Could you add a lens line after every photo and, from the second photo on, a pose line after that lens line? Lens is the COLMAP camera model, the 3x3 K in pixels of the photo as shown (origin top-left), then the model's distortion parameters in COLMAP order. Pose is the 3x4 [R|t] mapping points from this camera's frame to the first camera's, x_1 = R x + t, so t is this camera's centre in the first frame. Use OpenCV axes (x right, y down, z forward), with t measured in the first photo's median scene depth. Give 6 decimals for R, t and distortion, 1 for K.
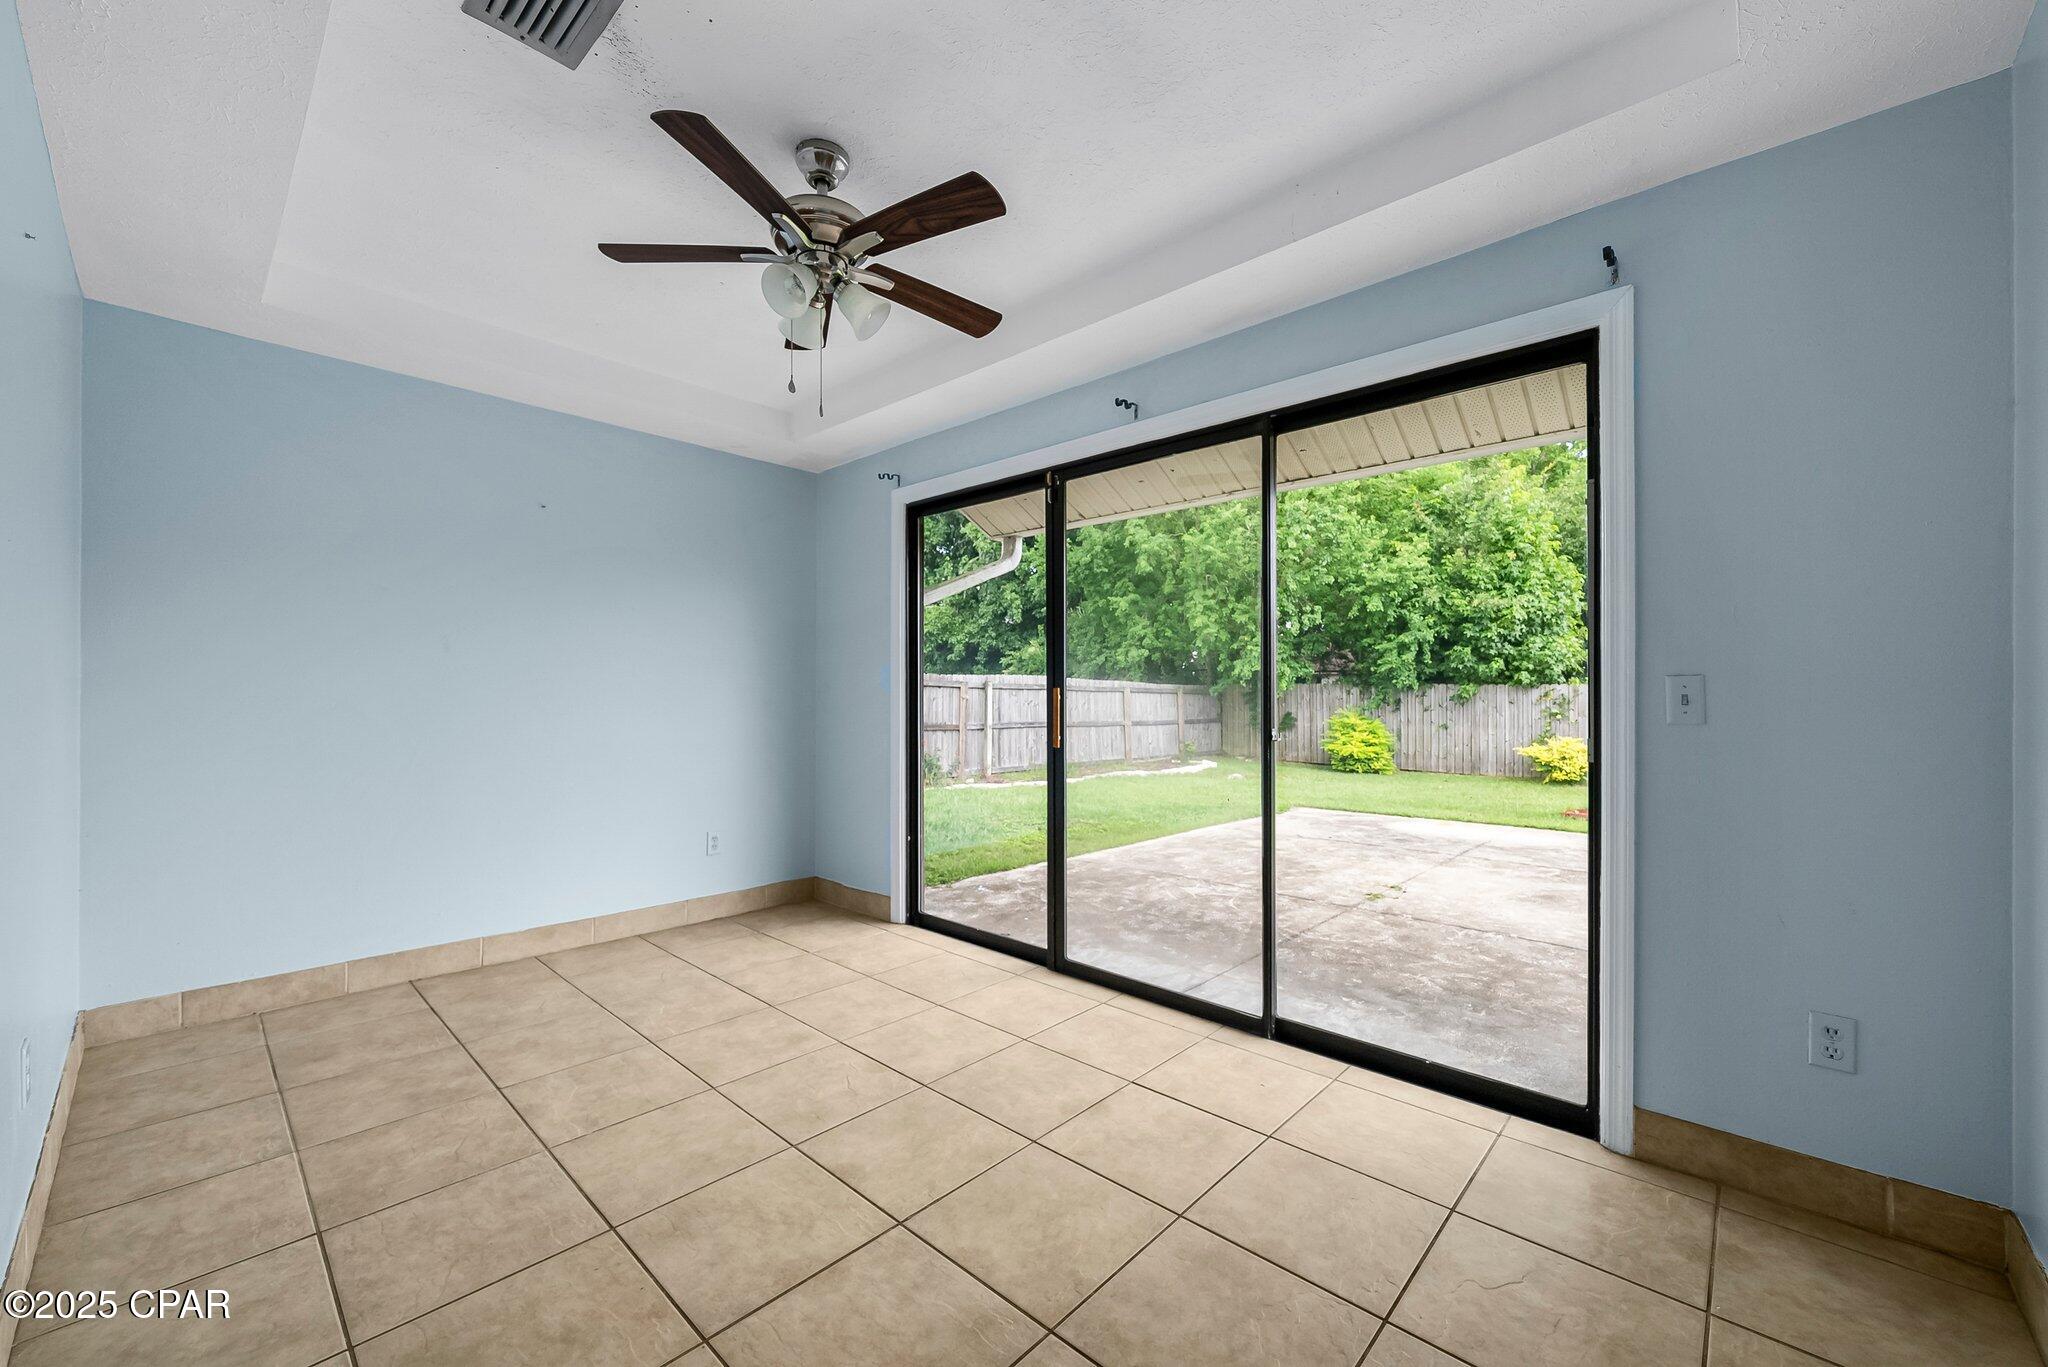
lens RADIAL K [[797.0, 0, 1025.2], [0, 797.0, 688.6], [0, 0, 1]] dist [0.003300, -0.000063]
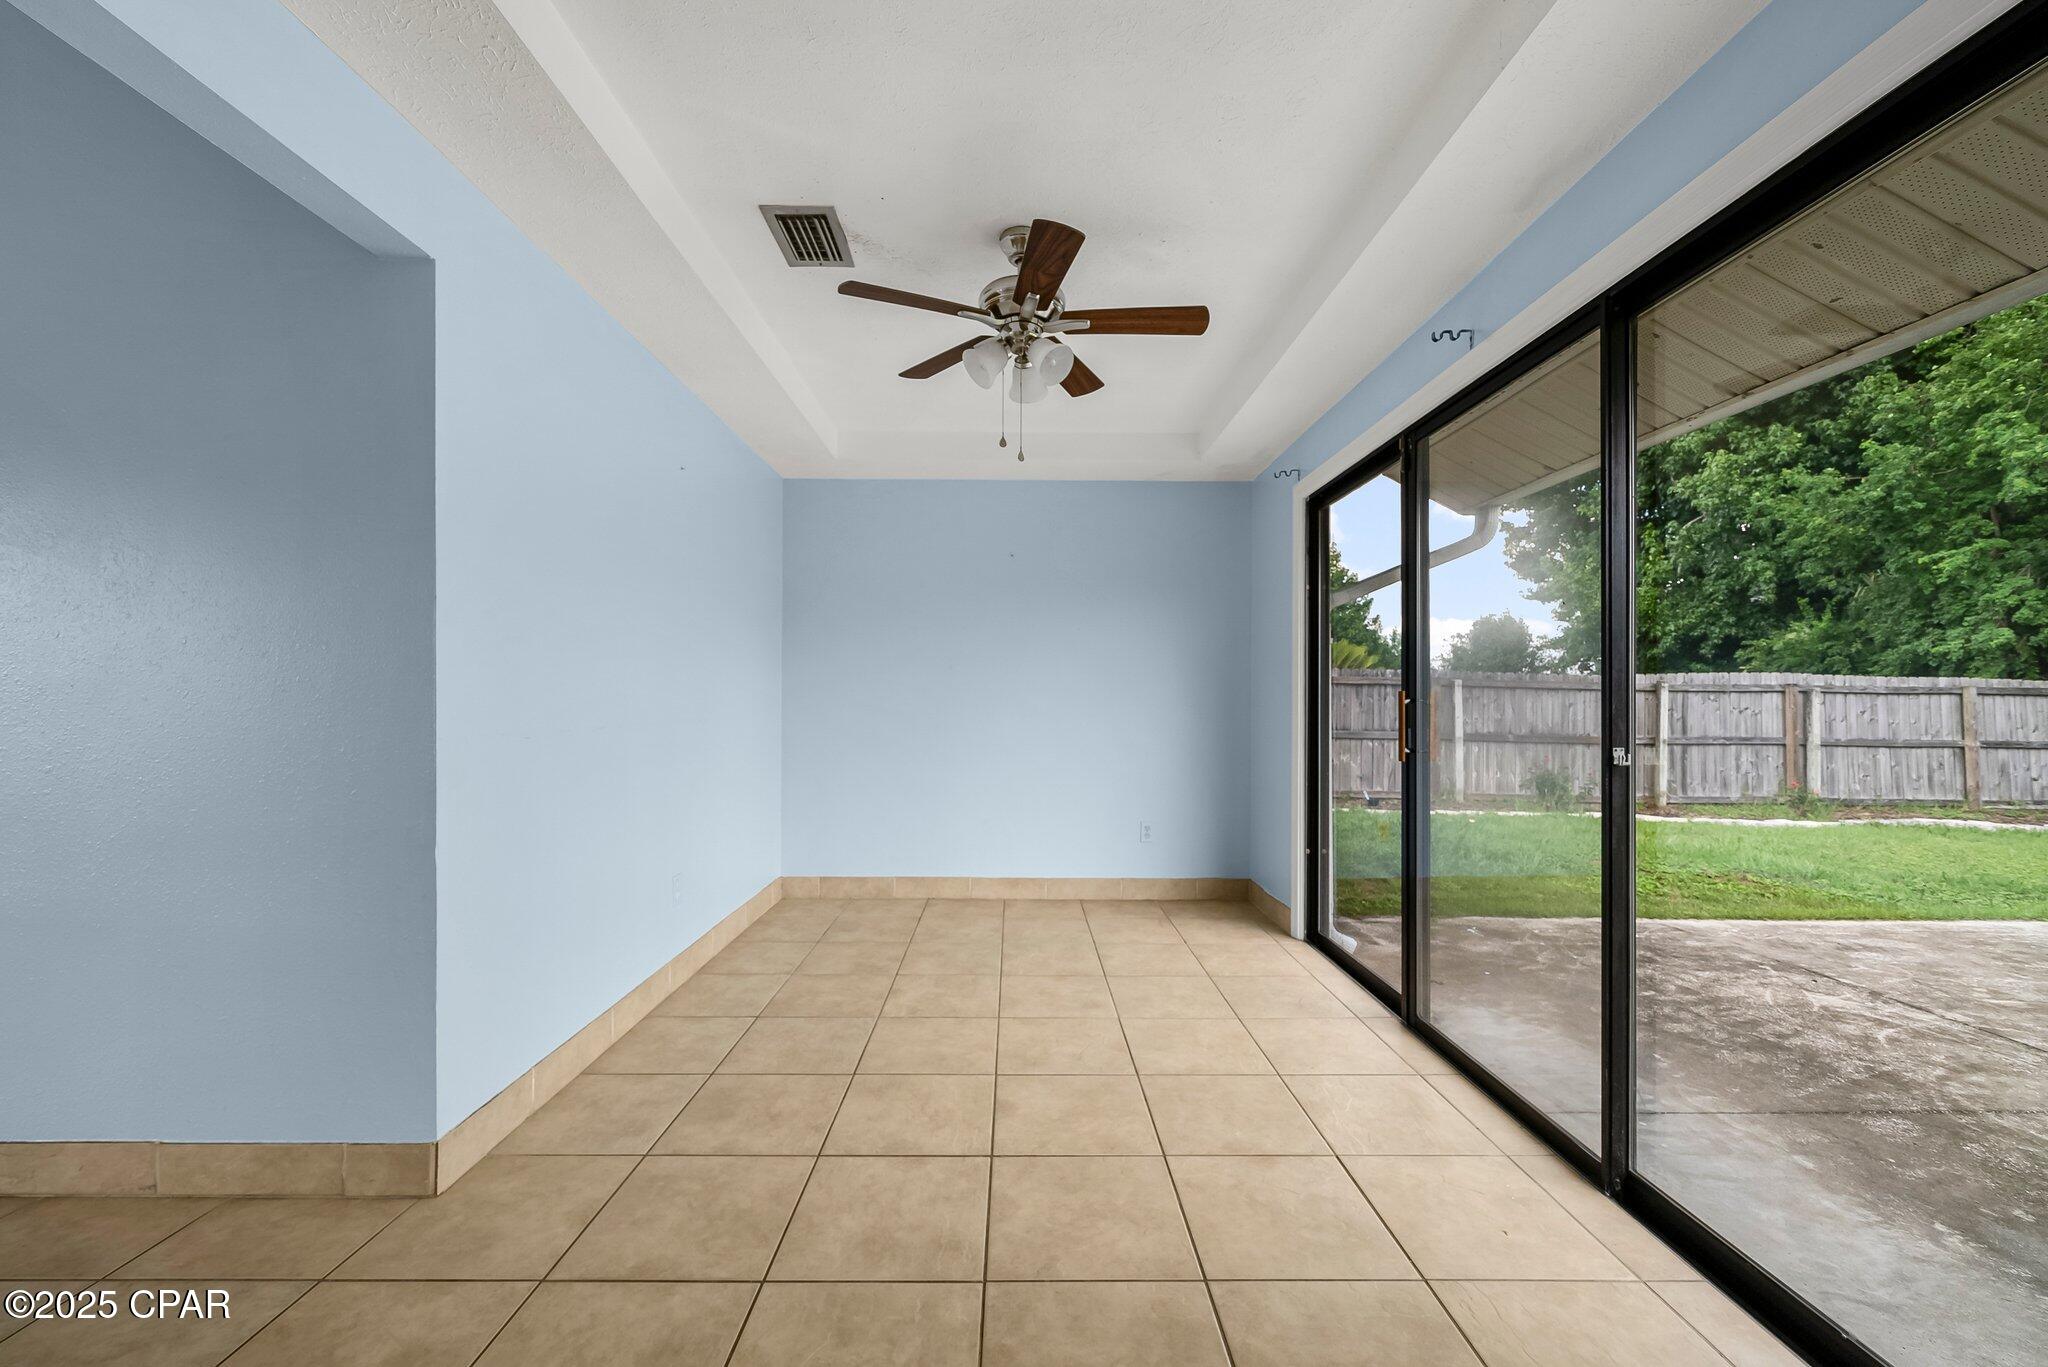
lens RADIAL K [[797.0, 0, 1024.6], [0, 797.0, 696.0], [0, 0, 1]] dist [0.003300, -0.000063]
pose [[0.686304, -0.006170, -0.727288, 0.284834], [0.007373, 0.999972, -0.001525, 0.001903], [0.727277, -0.004316, 0.686330, 0.096341]]
